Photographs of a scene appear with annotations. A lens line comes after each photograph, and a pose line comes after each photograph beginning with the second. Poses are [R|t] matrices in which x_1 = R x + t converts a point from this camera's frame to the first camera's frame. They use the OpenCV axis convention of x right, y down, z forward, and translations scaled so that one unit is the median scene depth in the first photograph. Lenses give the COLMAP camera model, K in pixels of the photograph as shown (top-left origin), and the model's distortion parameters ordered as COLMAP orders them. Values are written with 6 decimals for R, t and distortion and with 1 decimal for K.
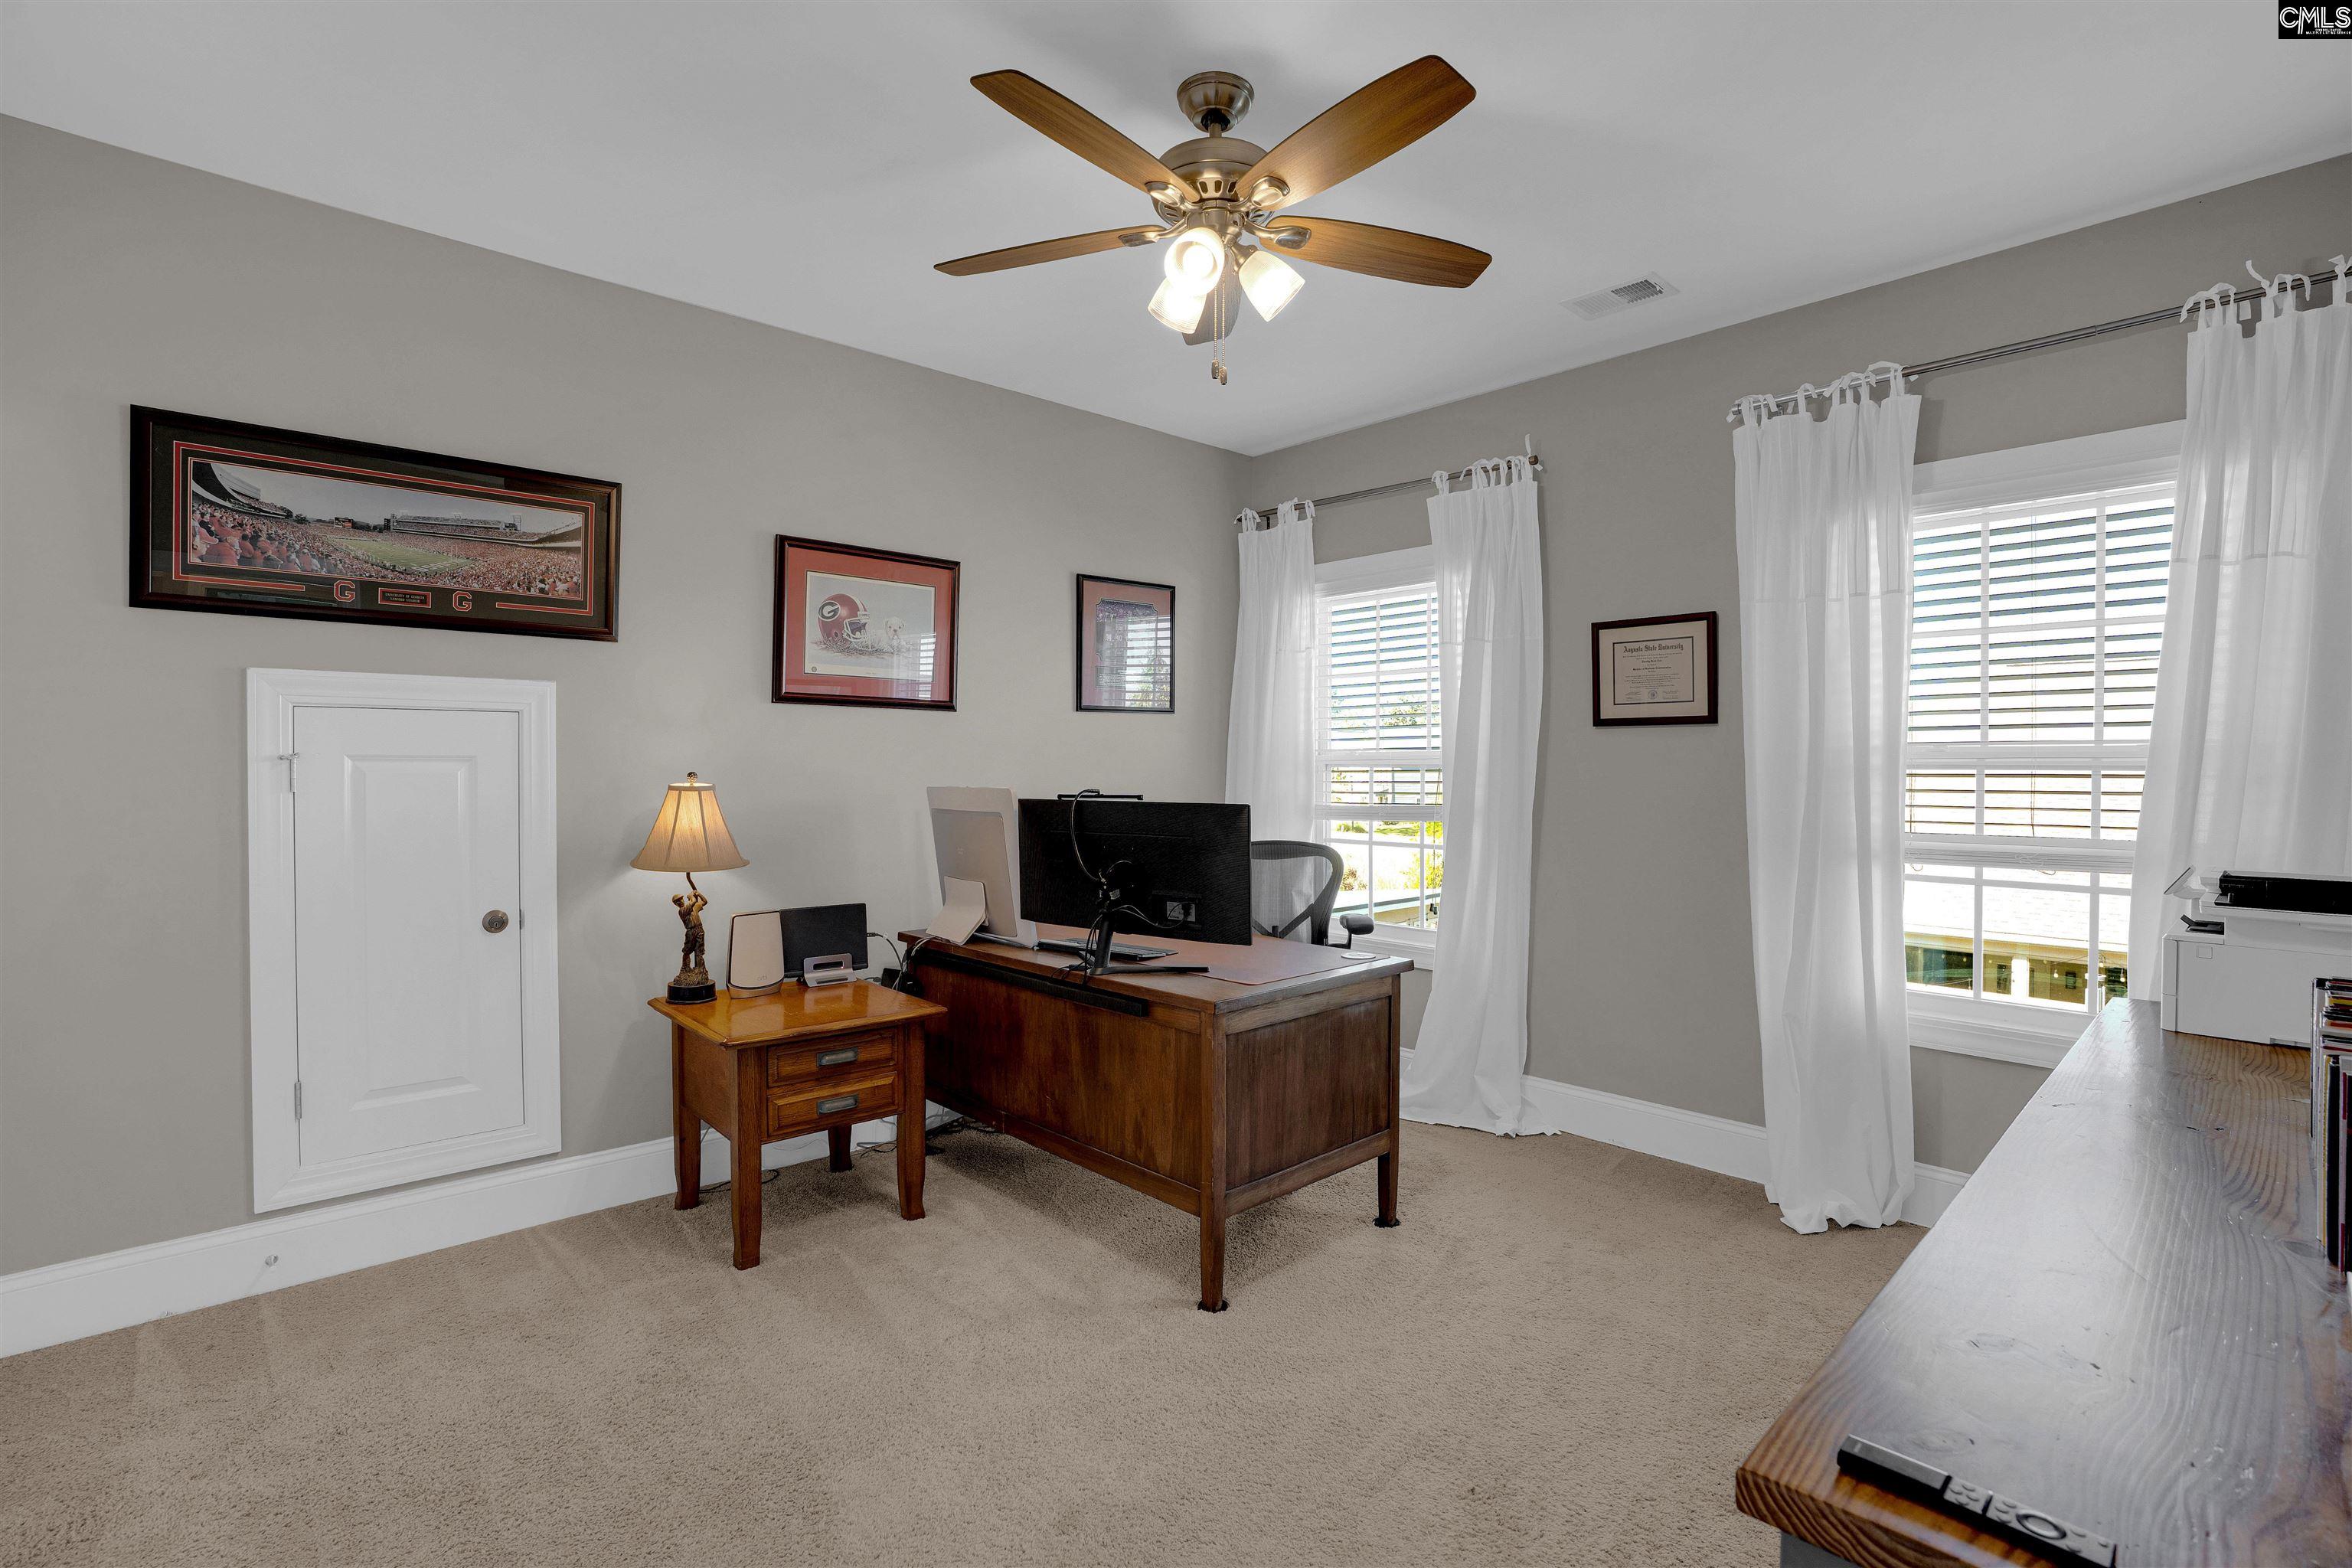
lens RADIAL K [[1086.7, 0, 1172.2], [0, 1086.7, 770.4], [0, 0, 1]] dist [-0.032198, 0.000189]
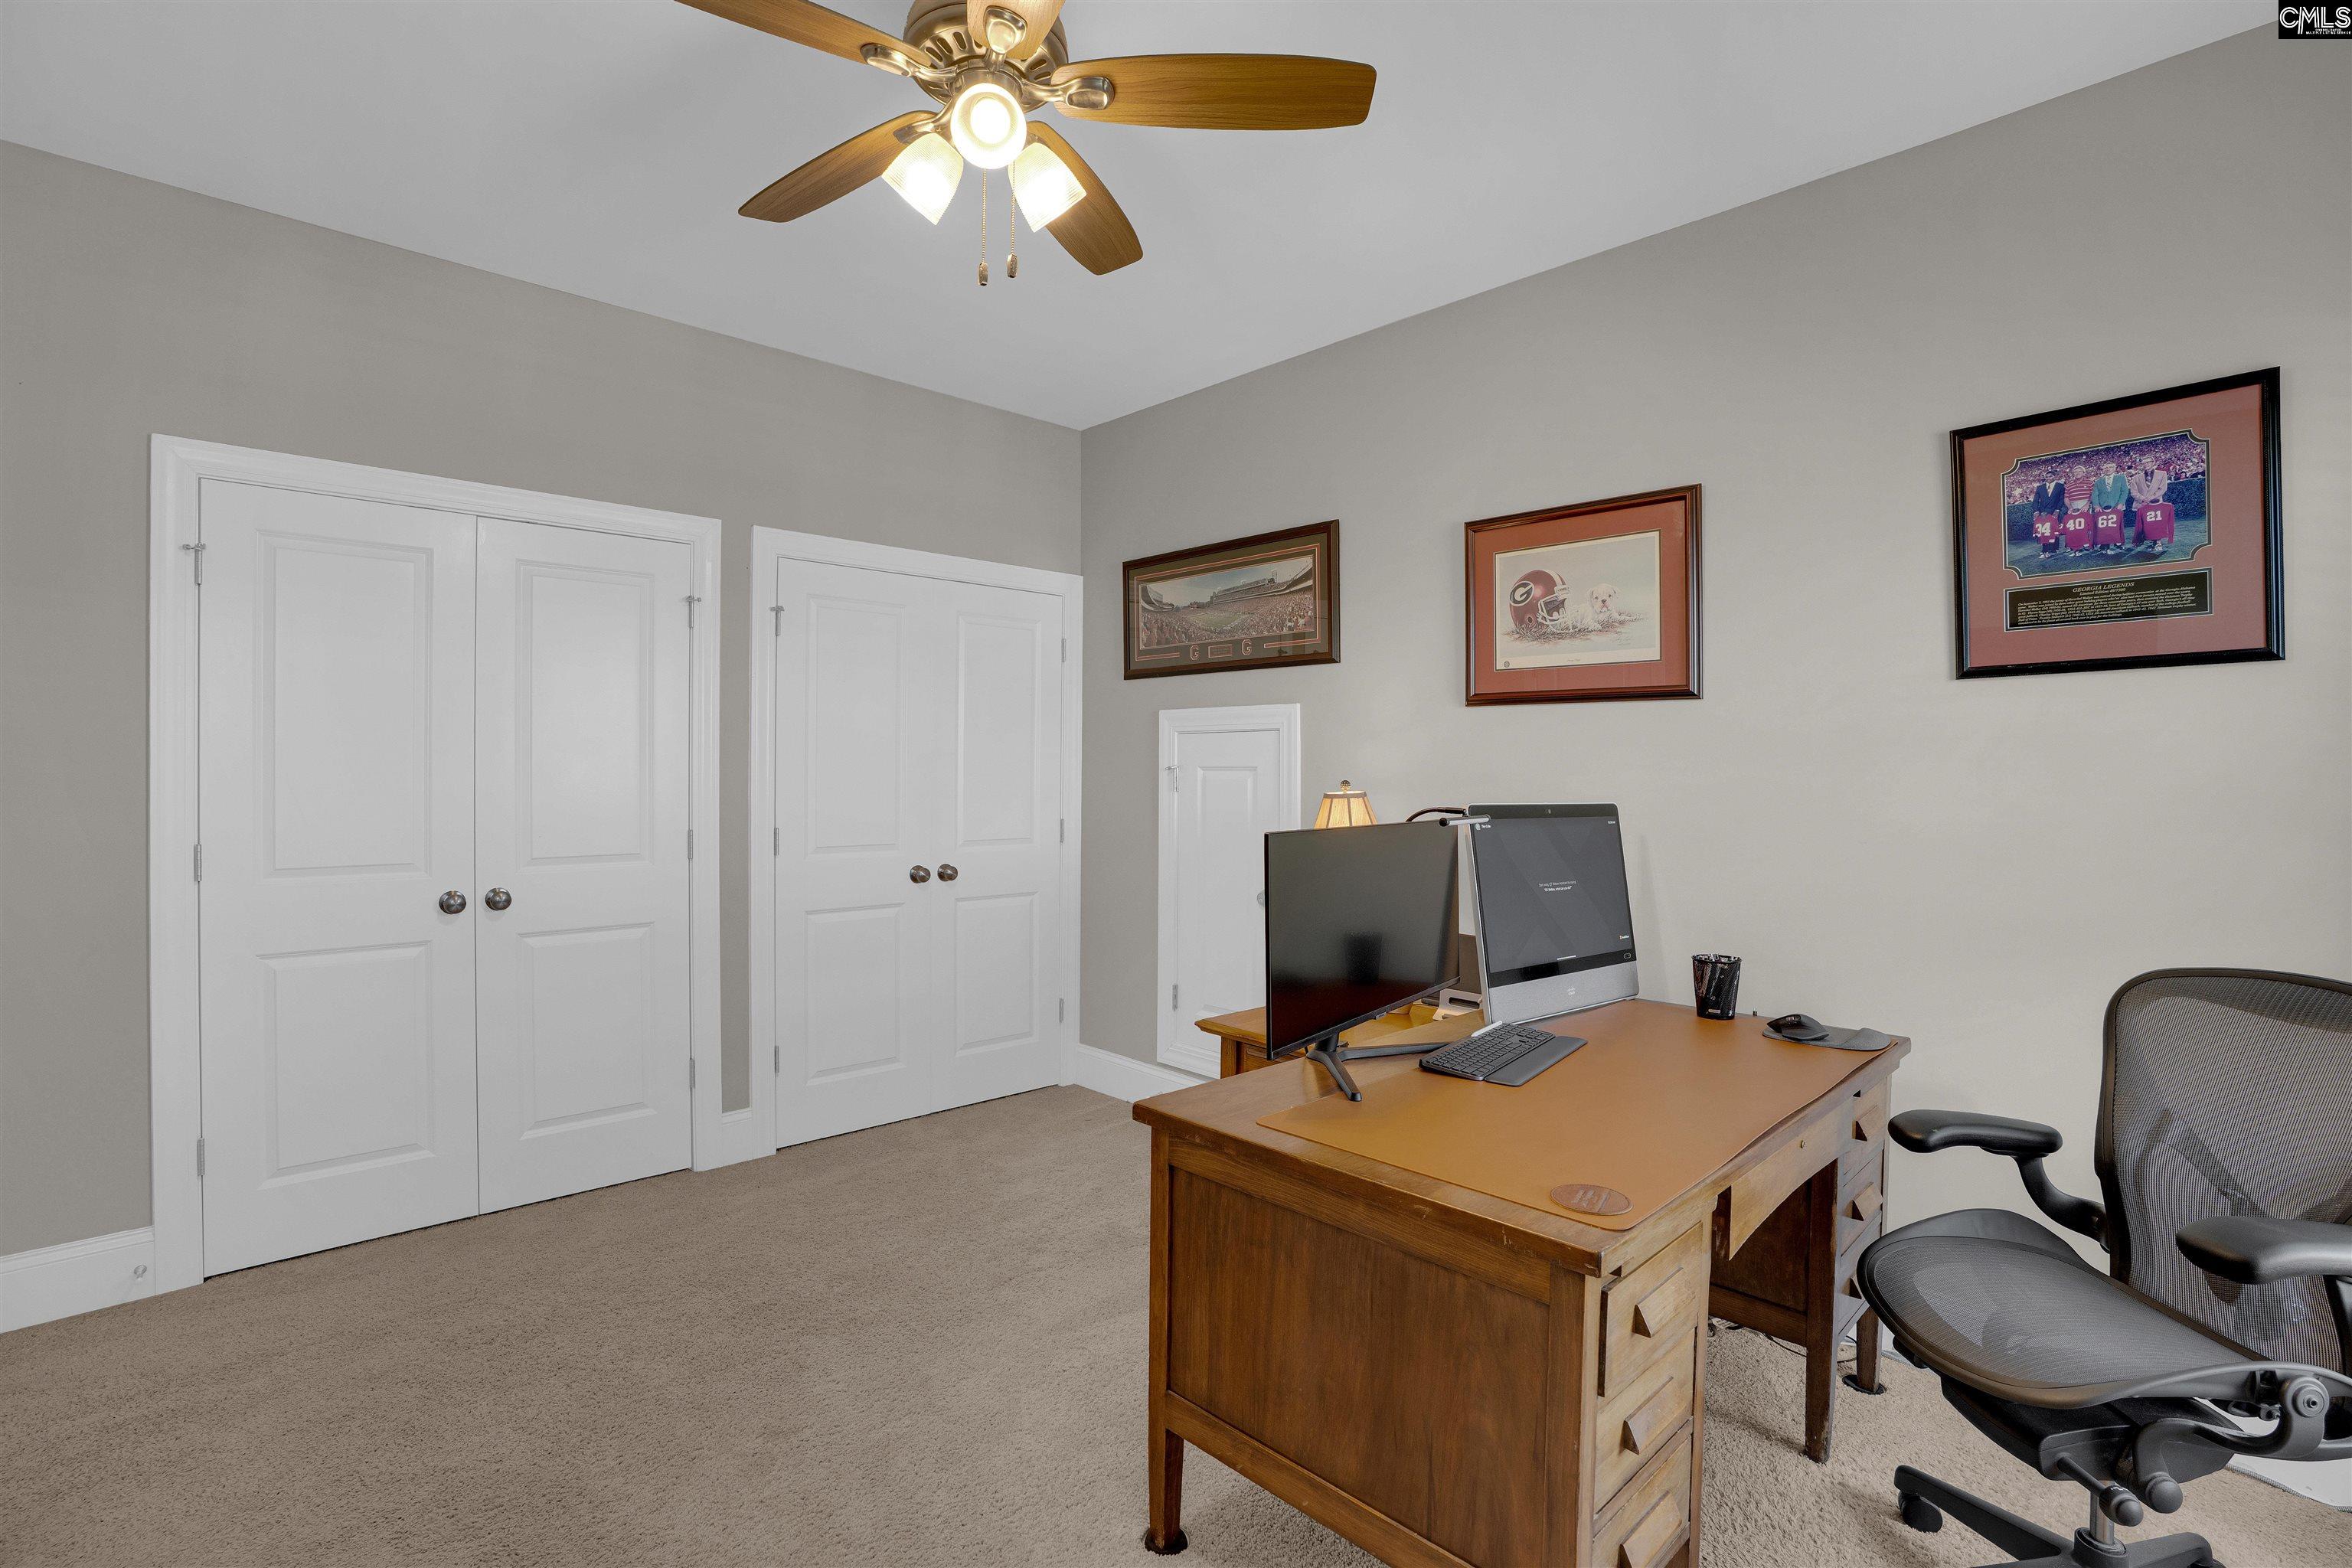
lens RADIAL K [[1086.7, 0, 1171.5], [0, 1086.7, 781.9], [0, 0, 1]] dist [-0.032198, 0.000189]
pose [[0.026528, 0.010890, -0.999589, 0.609468], [-0.007988, 0.999911, 0.010681, -0.007179], [0.999616, 0.007701, 0.026613, 0.811006]]
